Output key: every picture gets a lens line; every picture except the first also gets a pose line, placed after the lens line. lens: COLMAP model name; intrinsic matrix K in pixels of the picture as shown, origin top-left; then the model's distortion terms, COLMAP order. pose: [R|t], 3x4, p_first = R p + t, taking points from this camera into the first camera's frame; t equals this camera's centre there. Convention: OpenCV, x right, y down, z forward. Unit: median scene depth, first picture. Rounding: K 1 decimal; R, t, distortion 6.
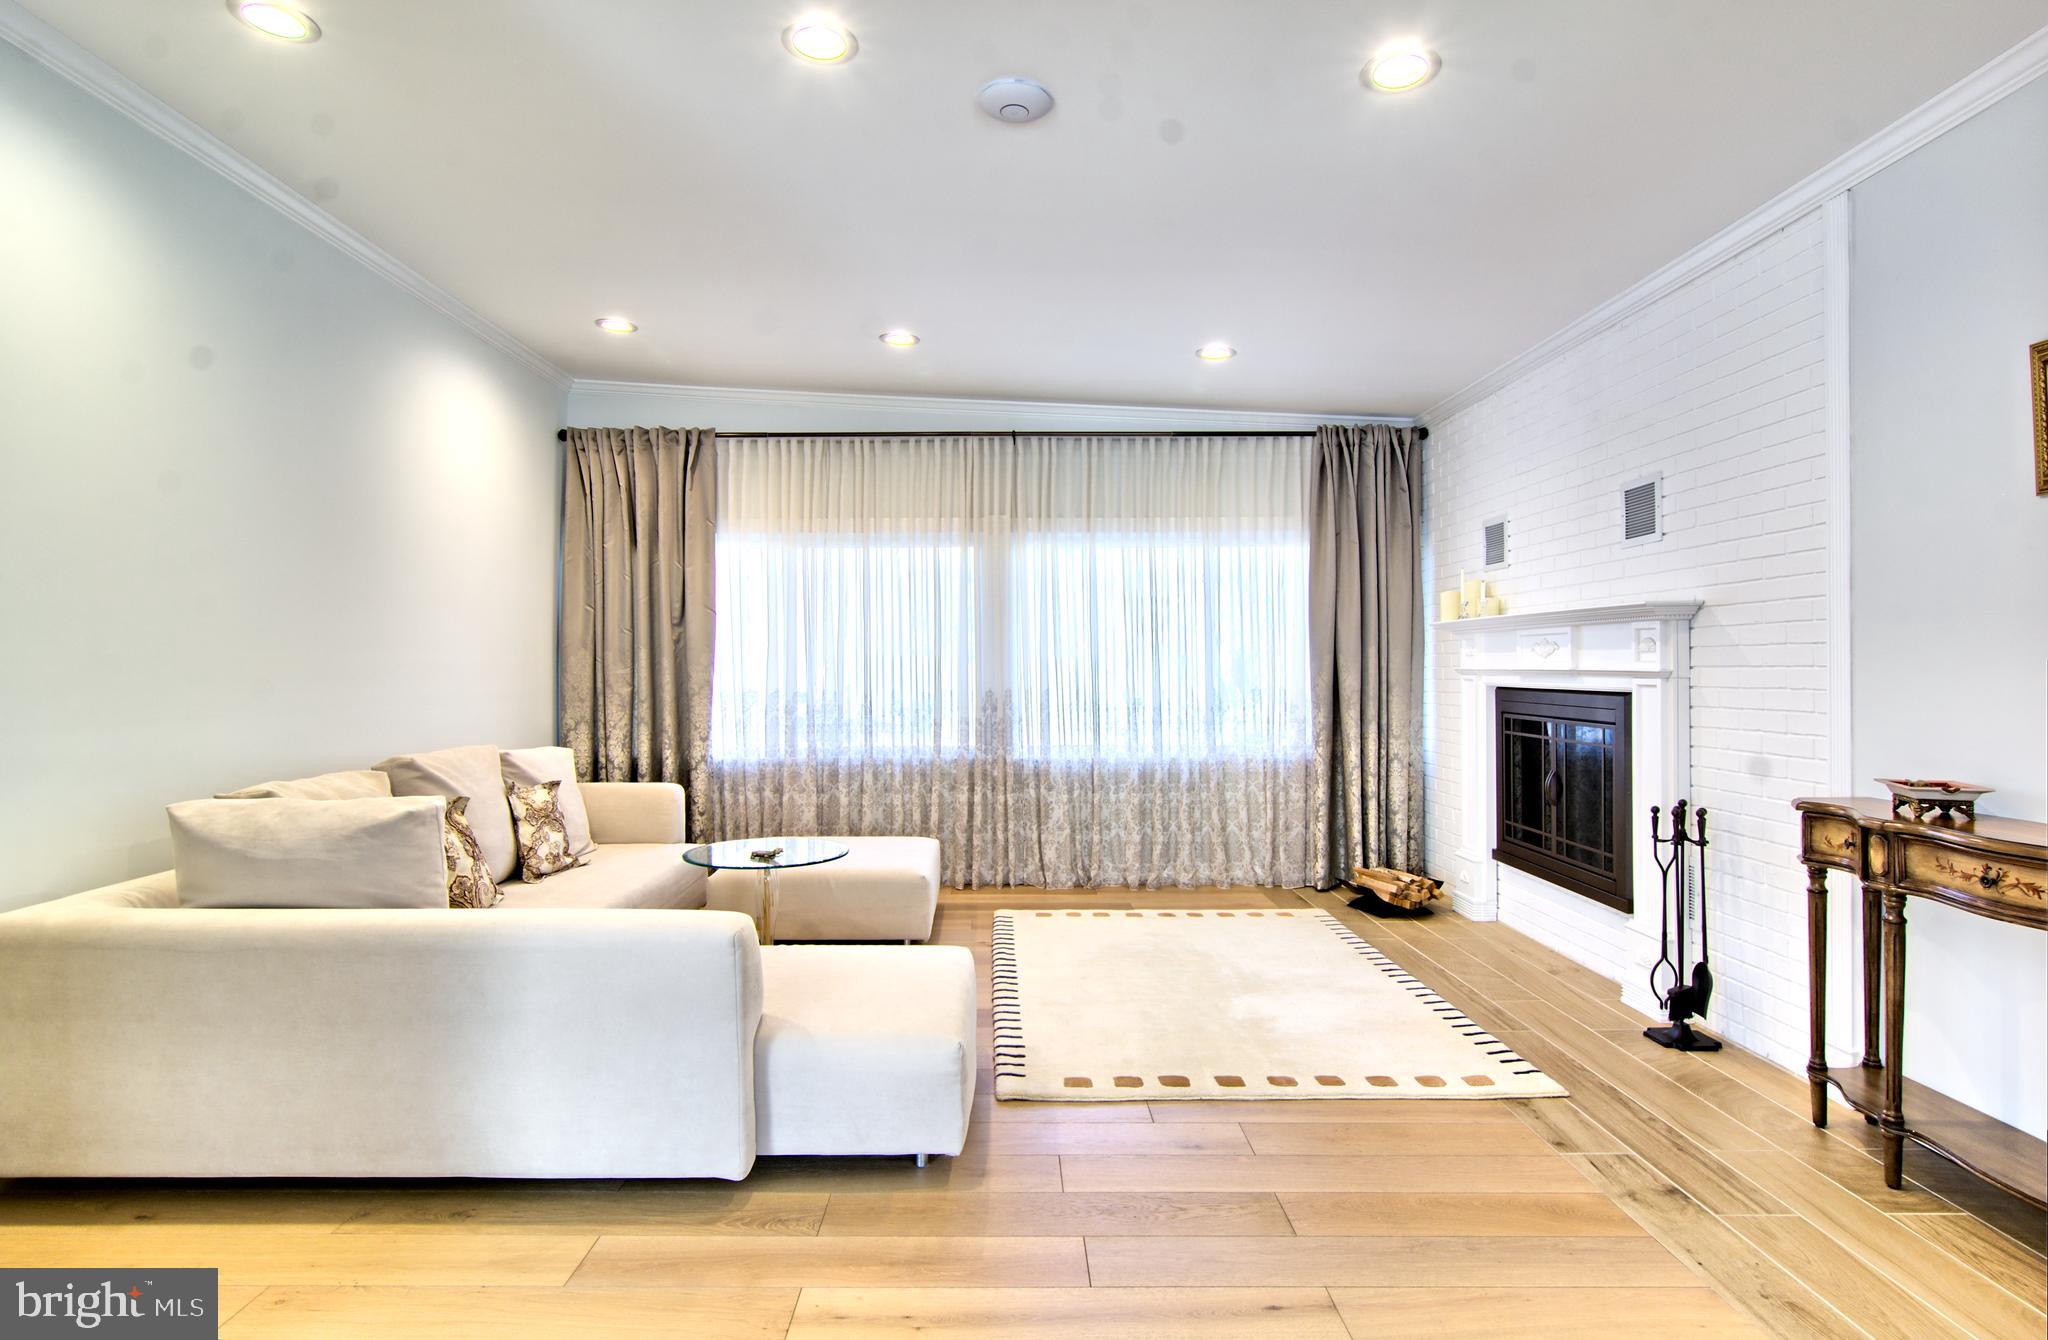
lens RADIAL K [[1026.7, 0, 1018.0], [0, 1026.7, 639.1], [0, 0, 1]] dist [0.060554, -0.035959]
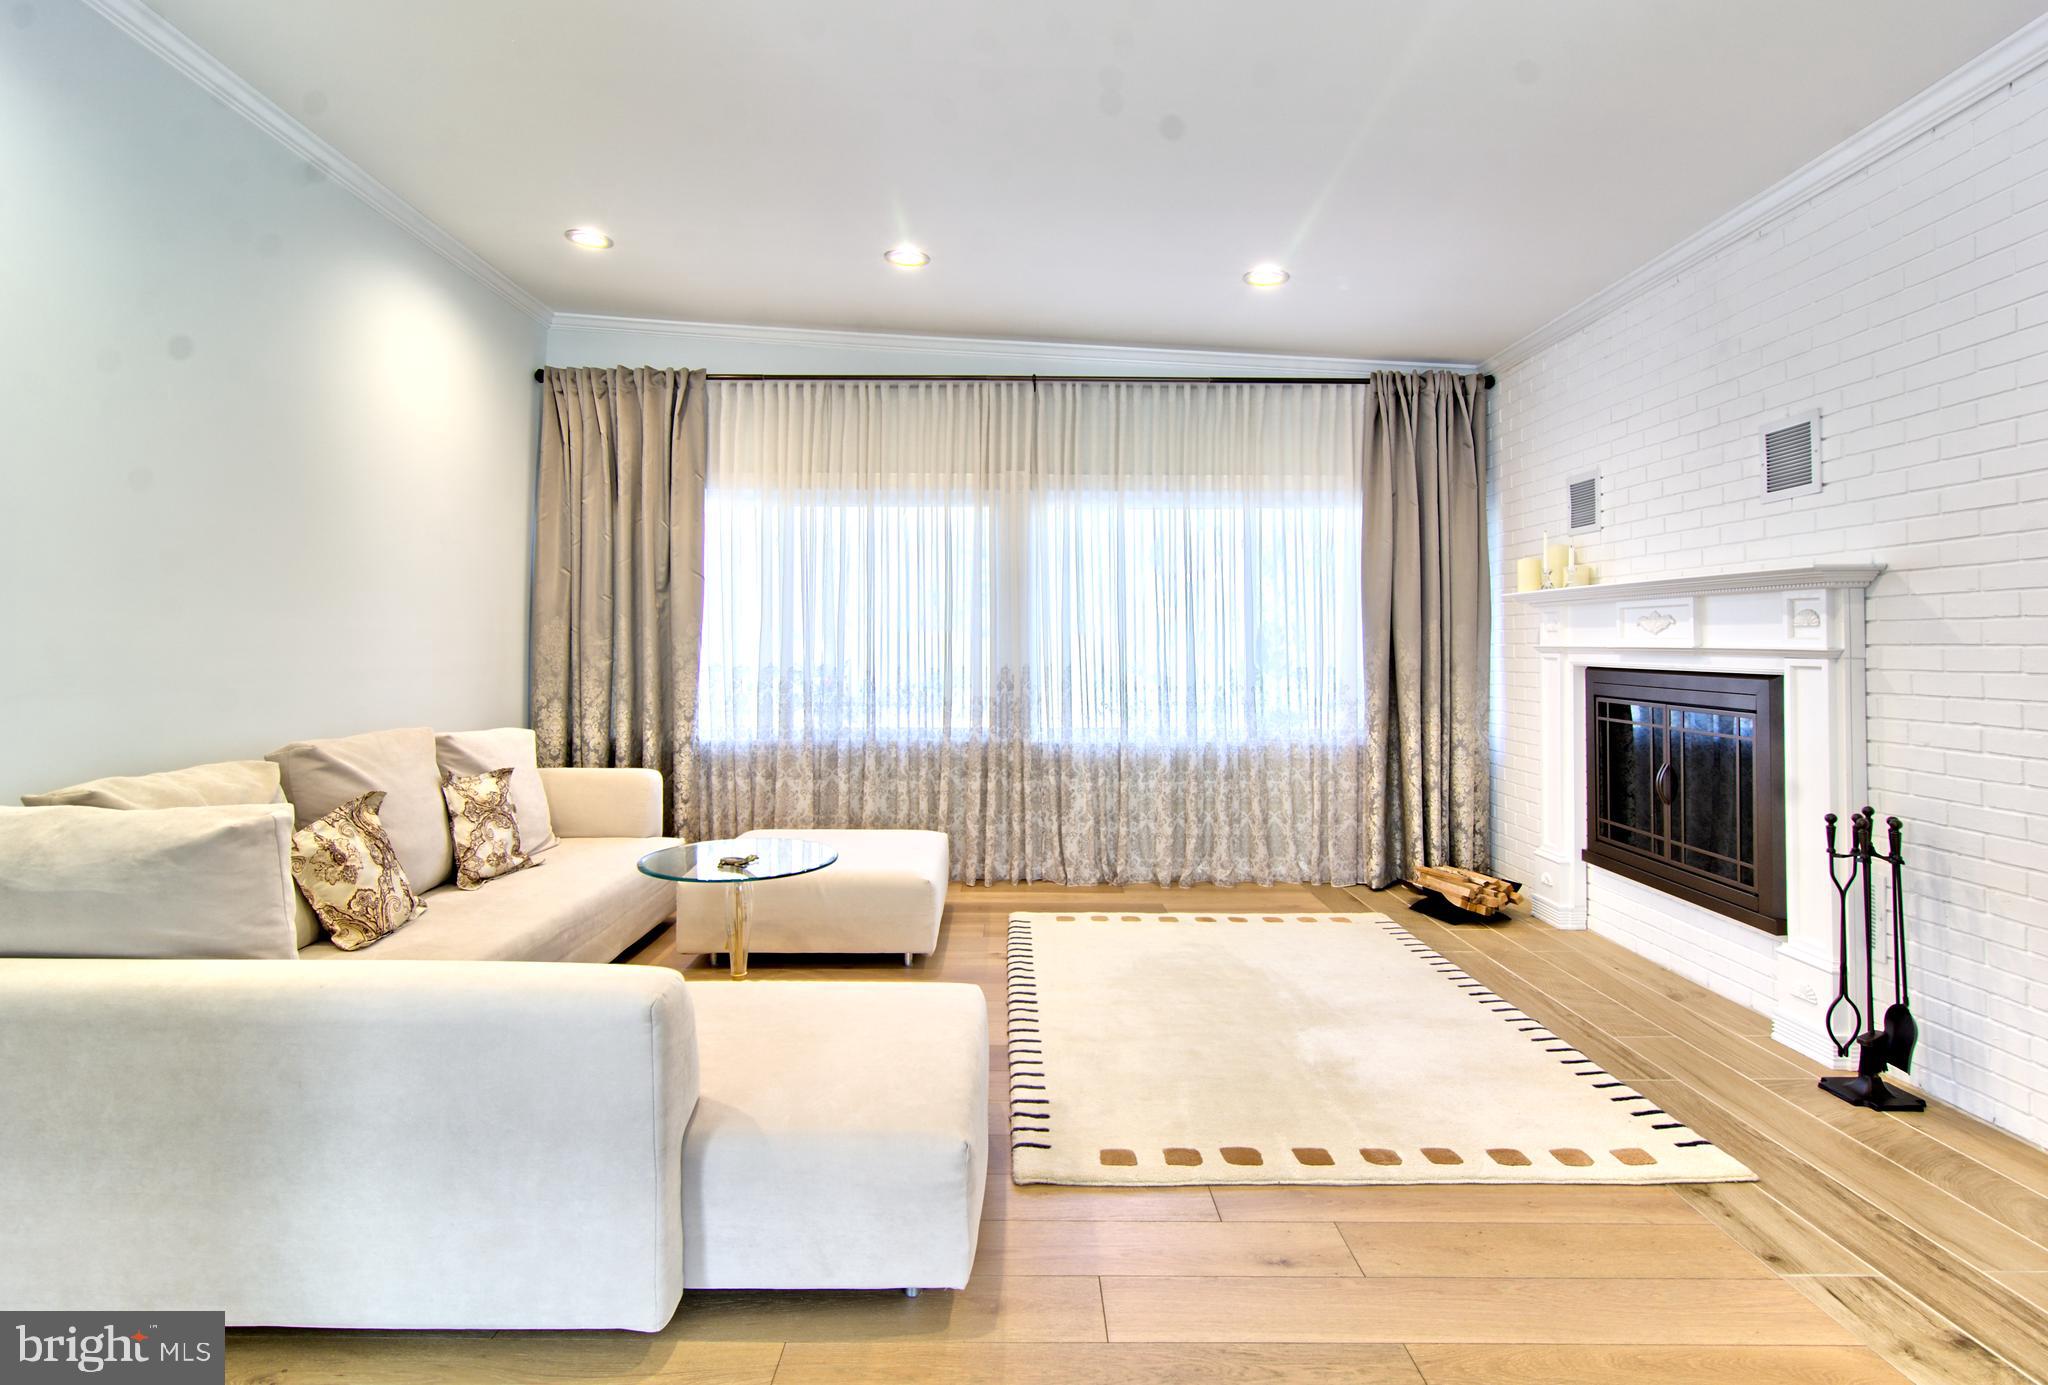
lens RADIAL K [[1015.9, 0, 1028.3], [0, 1015.9, 659.6], [0, 0, 1]] dist [-0.001414, -0.000839]
pose [[0.999944, 0.005755, 0.008912, -0.016156], [-0.006122, 0.999113, 0.041665, 0.006884], [-0.008664, -0.041717, 0.999092, 0.116785]]
